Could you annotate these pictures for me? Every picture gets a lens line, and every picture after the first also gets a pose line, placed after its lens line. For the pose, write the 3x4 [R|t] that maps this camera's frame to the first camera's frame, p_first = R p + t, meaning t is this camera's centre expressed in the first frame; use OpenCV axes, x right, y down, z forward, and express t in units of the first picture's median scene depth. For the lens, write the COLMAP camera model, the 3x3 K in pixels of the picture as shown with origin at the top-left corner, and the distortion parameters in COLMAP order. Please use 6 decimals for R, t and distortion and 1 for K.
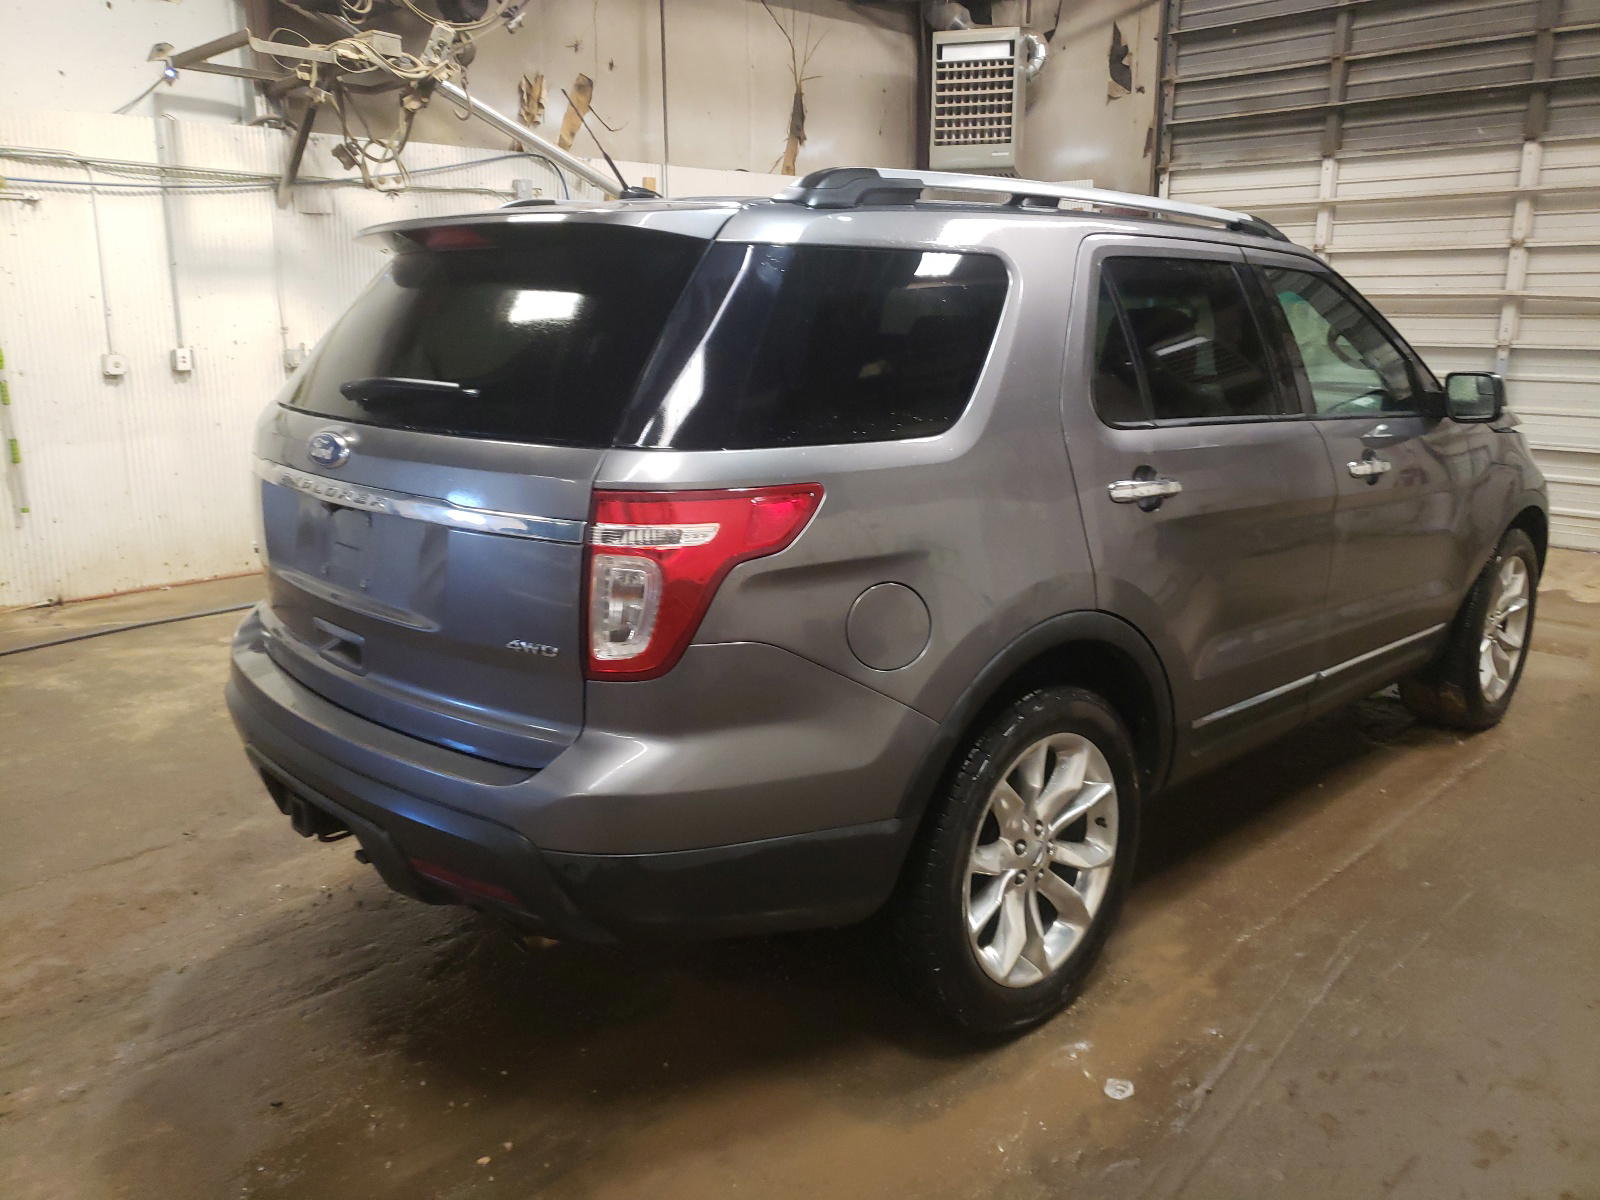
lens RADIAL K [[1255.4, 0, 800.0], [0, 1255.4, 600.0], [0, 0, 1]] dist [0.003694, -0.005950]
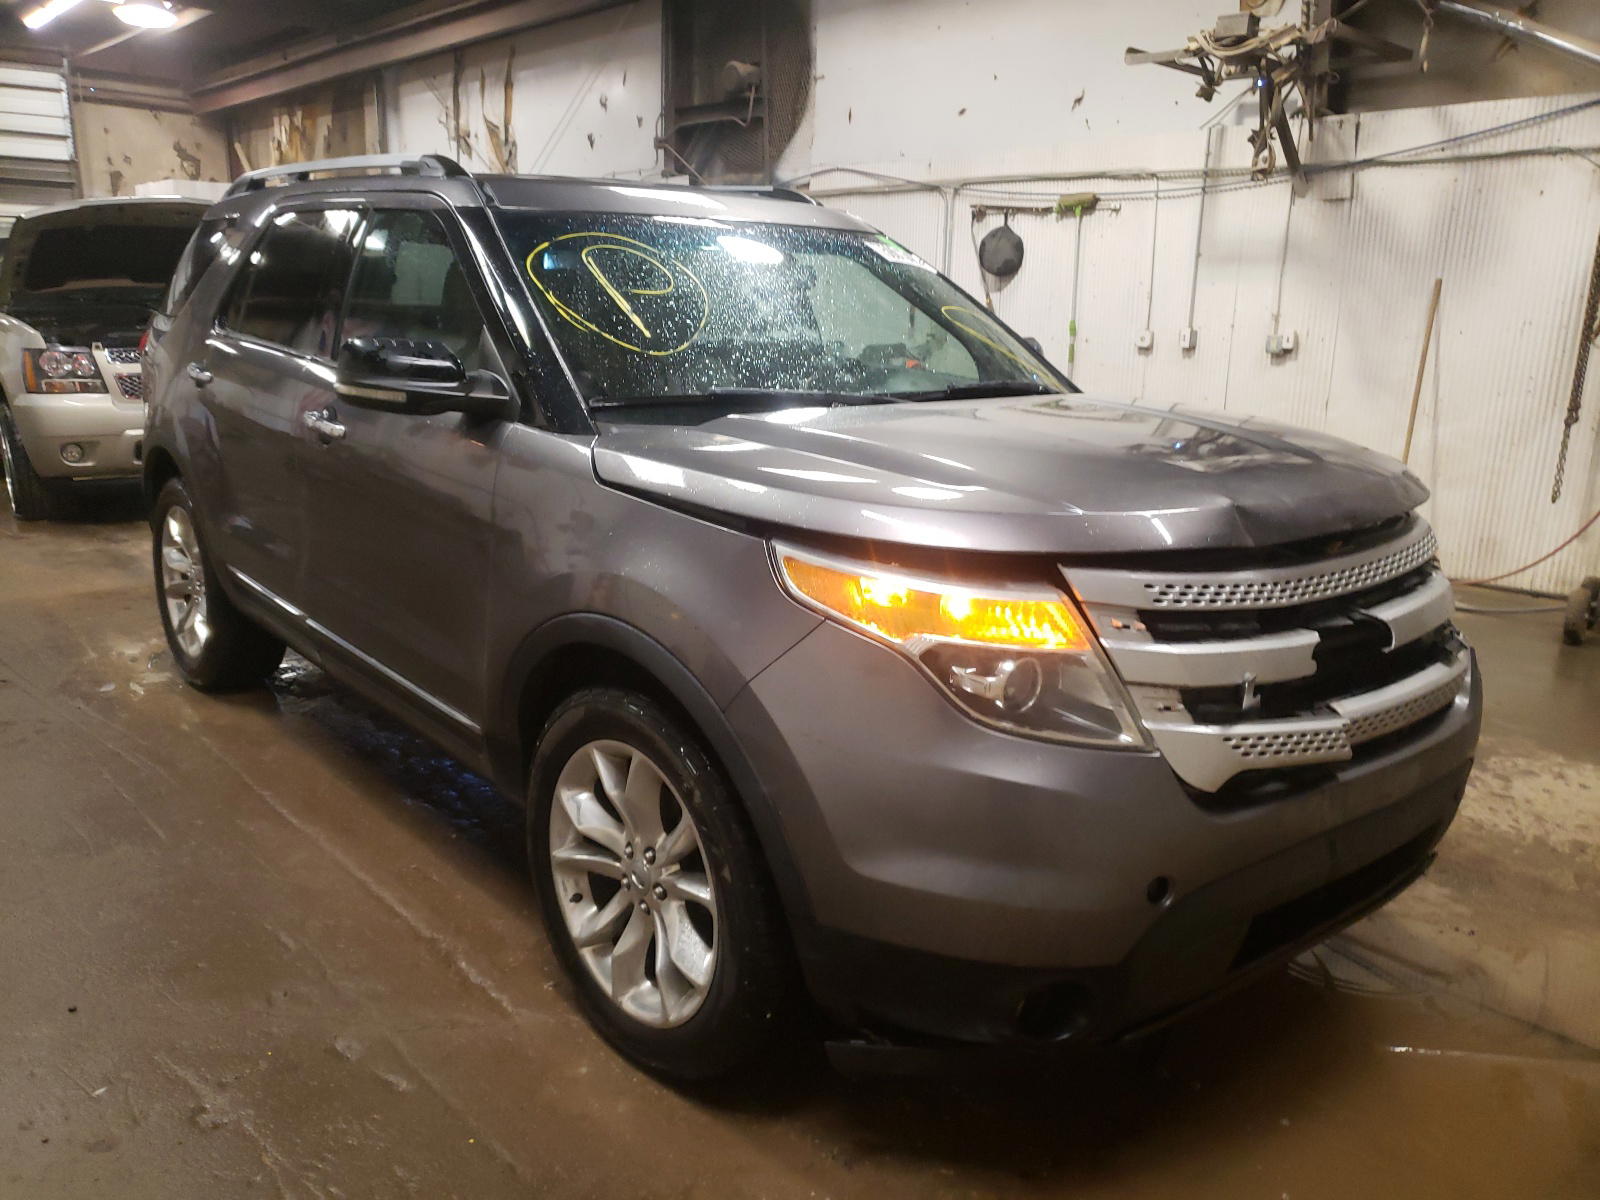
lens RADIAL K [[1255.4, 0, 800.0], [0, 1255.4, 600.0], [0, 0, 1]] dist [0.003694, -0.005950]
pose [[-0.068950, 0.233180, -0.969986, 0.757438], [-0.249926, 0.937257, 0.243078, -0.166215], [0.965807, 0.259185, -0.006346, 0.770277]]
